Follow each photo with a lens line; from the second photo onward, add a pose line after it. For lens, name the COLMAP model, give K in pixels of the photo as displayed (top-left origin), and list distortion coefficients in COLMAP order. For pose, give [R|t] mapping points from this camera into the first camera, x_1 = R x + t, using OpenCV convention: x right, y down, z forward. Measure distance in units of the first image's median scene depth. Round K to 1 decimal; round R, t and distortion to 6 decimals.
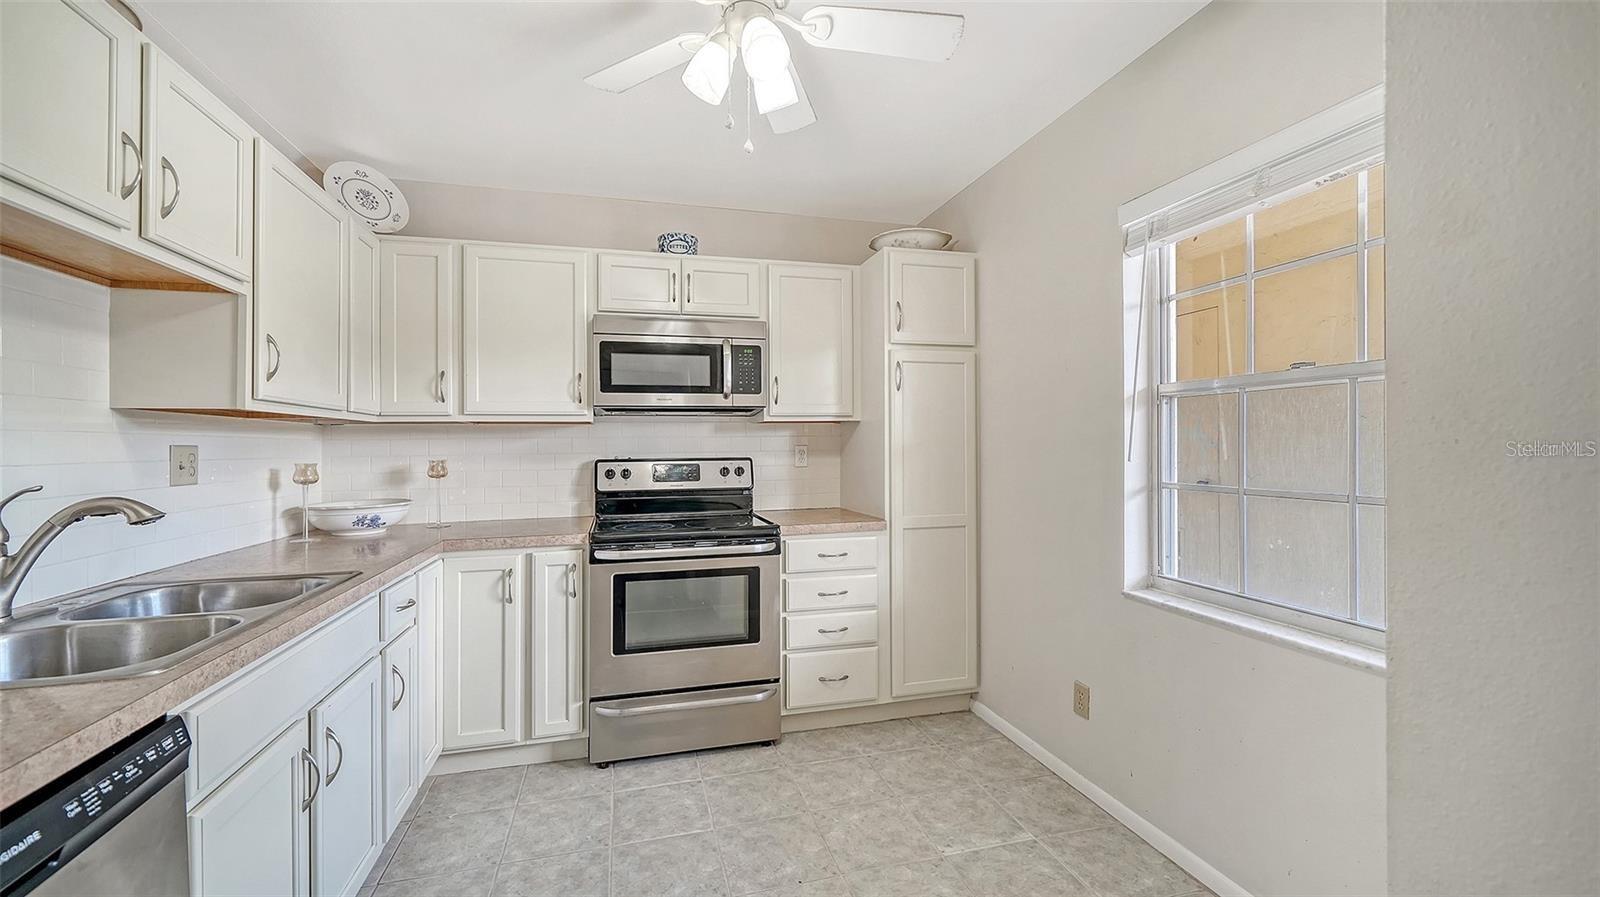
lens RADIAL K [[669.0, 0, 792.7], [0, 669.0, 450.8], [0, 0, 1]] dist [0.000614, -0.000565]
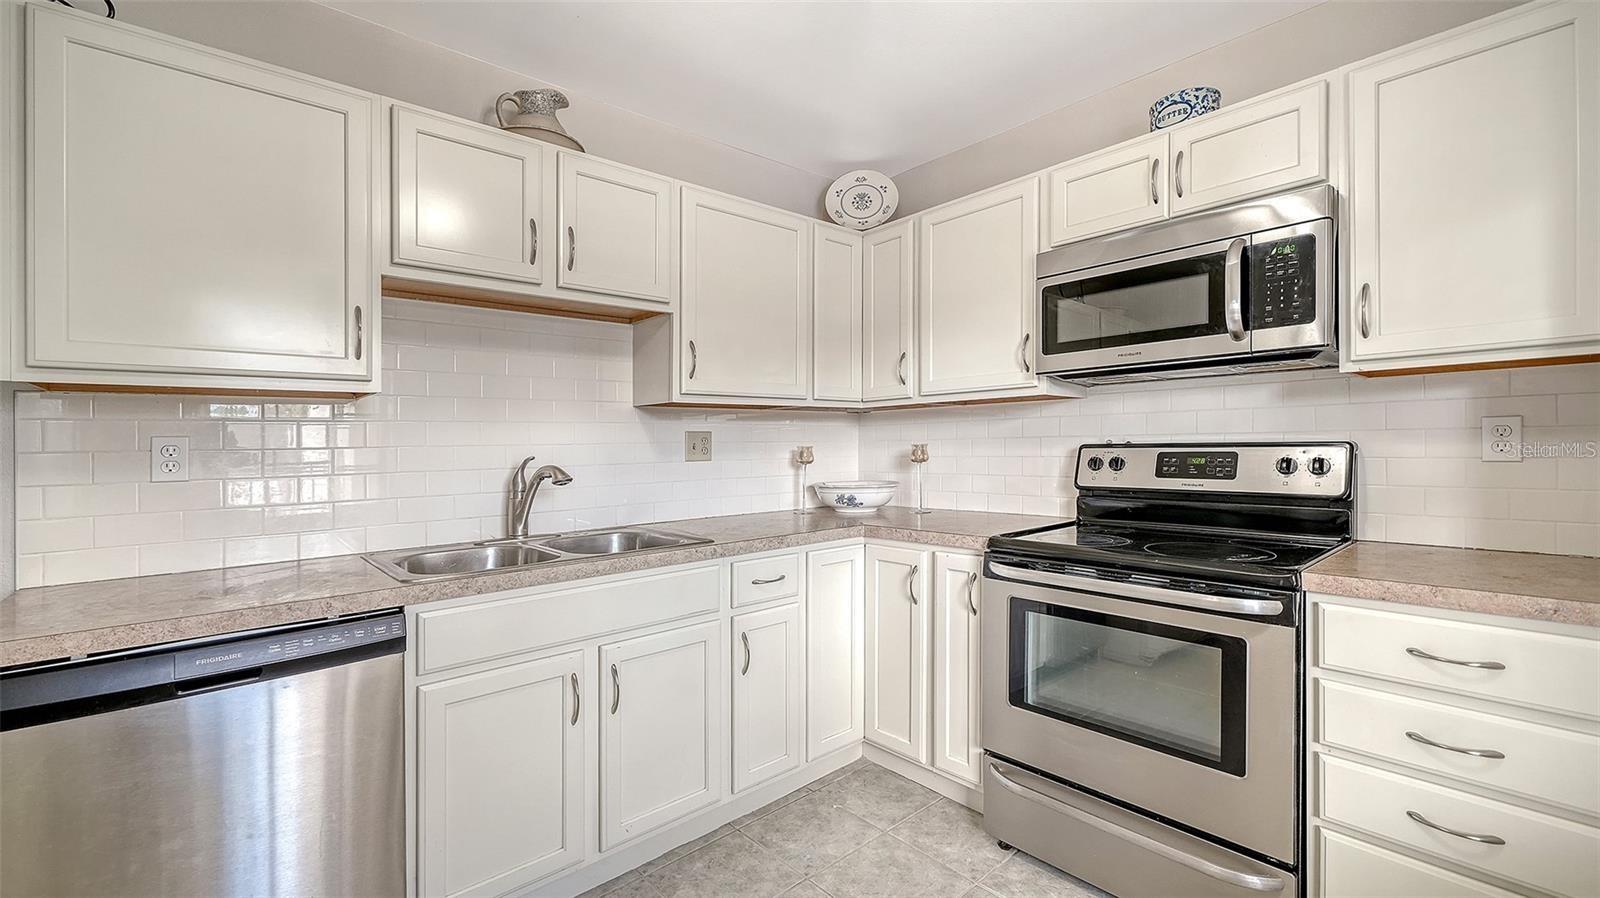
lens RADIAL K [[669.0, 0, 794.0], [0, 669.0, 443.1], [0, 0, 1]] dist [0.000614, -0.000565]
pose [[0.427491, 0.000840, -0.904019, 0.287344], [0.006257, 0.999973, 0.003888, 0.007770], [0.903998, -0.007319, 0.427474, 0.434456]]
